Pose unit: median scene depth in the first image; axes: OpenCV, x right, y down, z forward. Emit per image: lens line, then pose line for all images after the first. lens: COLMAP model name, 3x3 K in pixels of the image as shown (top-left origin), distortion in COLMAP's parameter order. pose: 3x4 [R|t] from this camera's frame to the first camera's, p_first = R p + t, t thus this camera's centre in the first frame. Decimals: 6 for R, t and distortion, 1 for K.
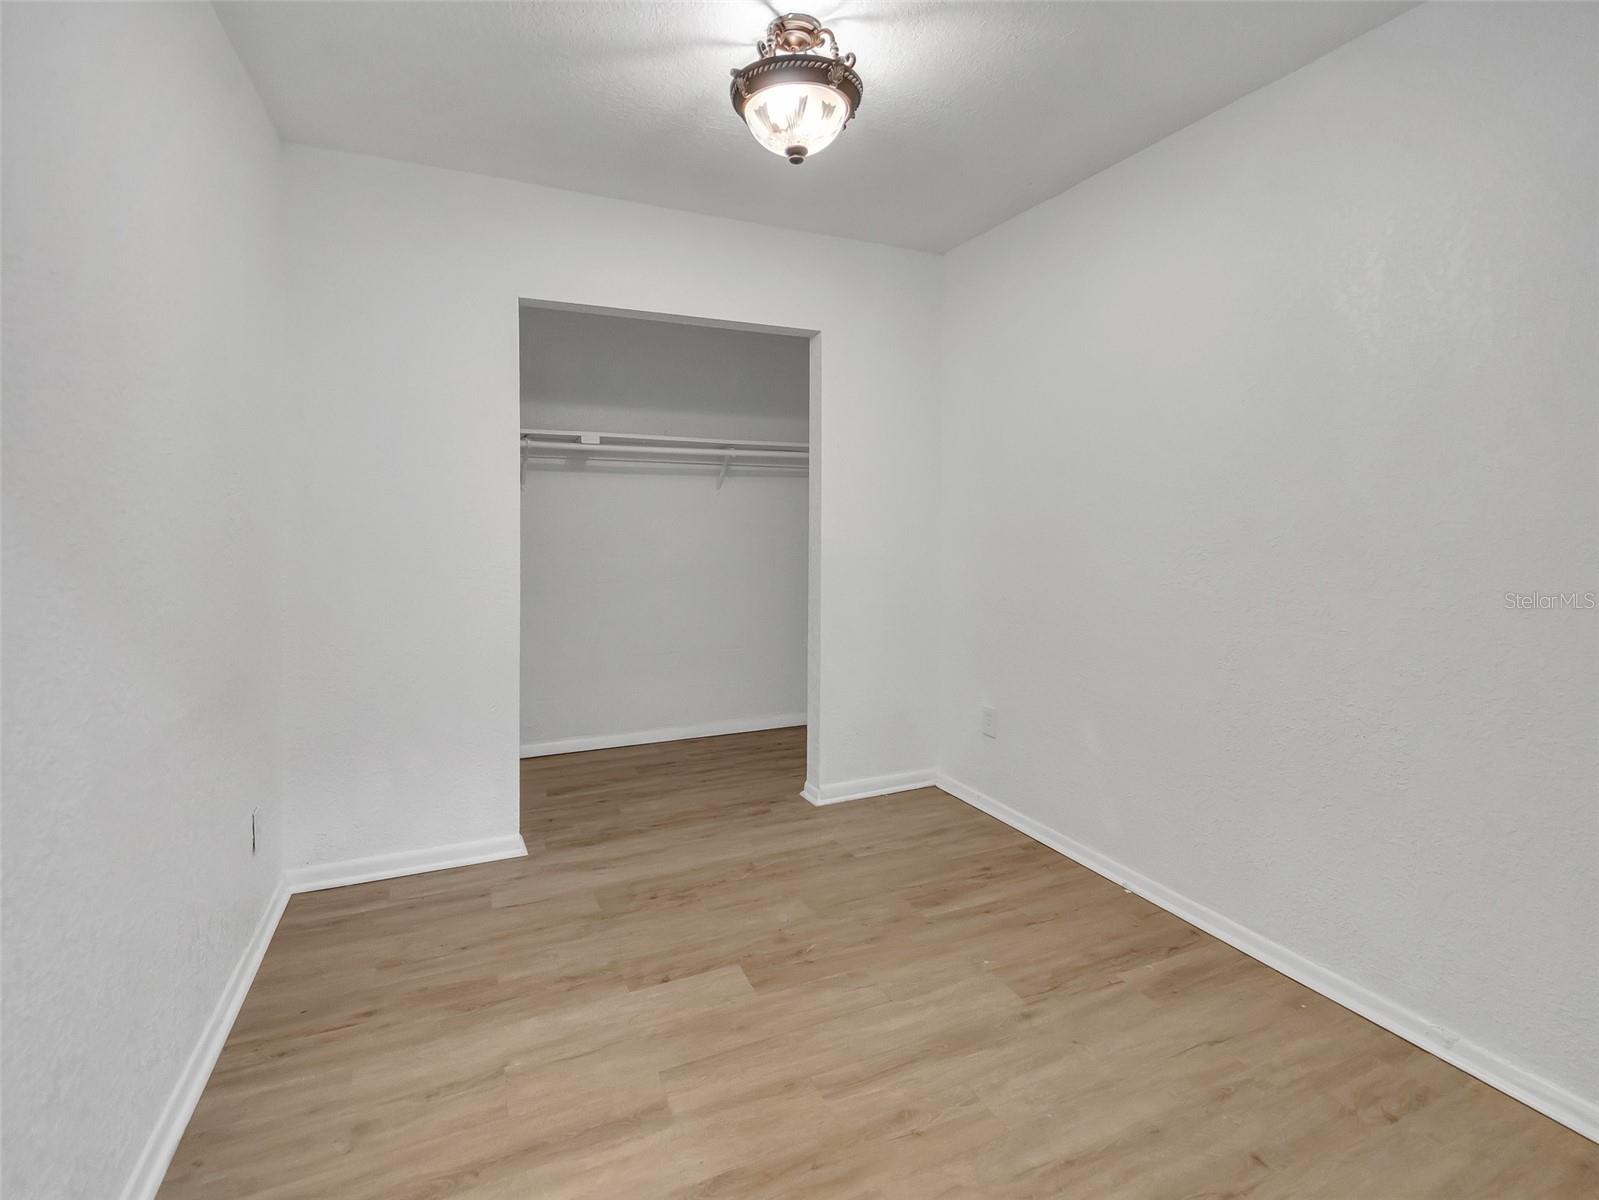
lens RADIAL K [[750.0, 0, 799.5], [0, 750.0, 600.0], [0, 0, 1]] dist [-0.000495, -0.000064]
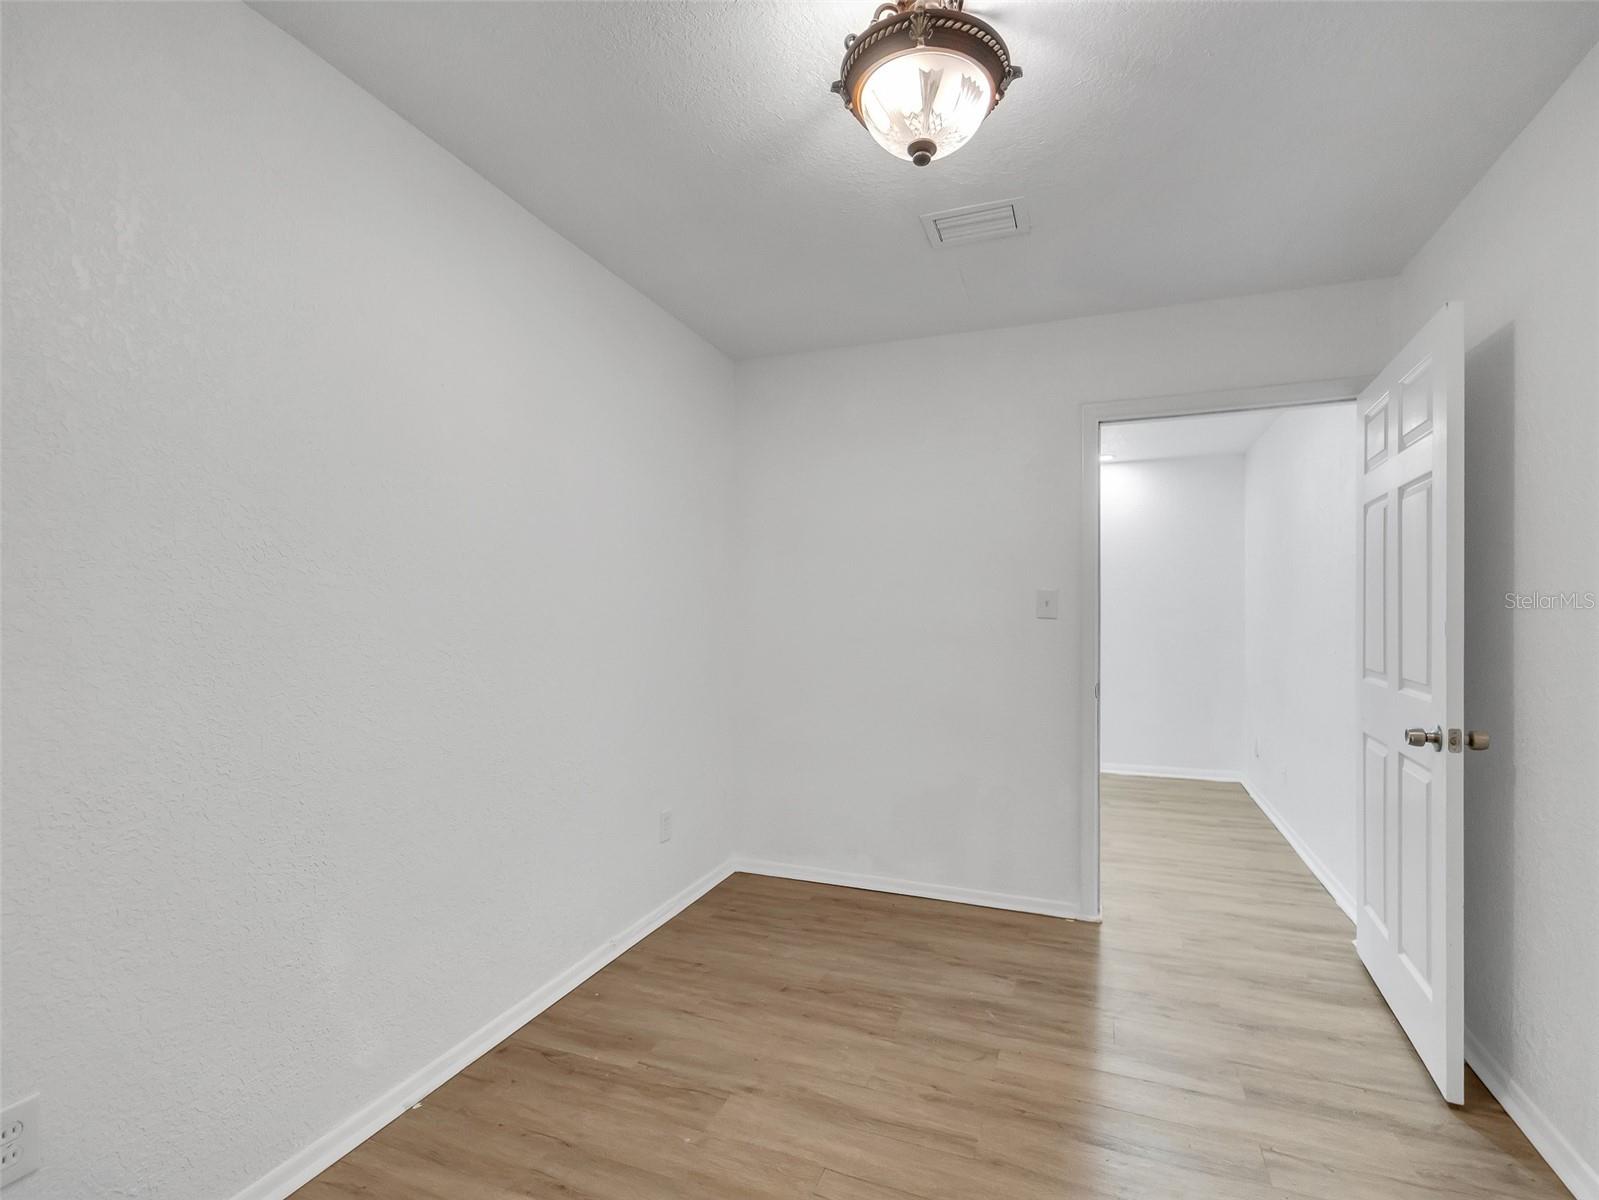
lens RADIAL K [[750.0, 0, 799.5], [0, 750.0, 600.0], [0, 0, 1]] dist [-0.000495, -0.000064]
pose [[-0.694187, 0.001397, 0.719793, -0.511469], [0.063622, 0.996203, 0.059425, -0.190065], [-0.716977, 0.087047, -0.691640, 1.645248]]
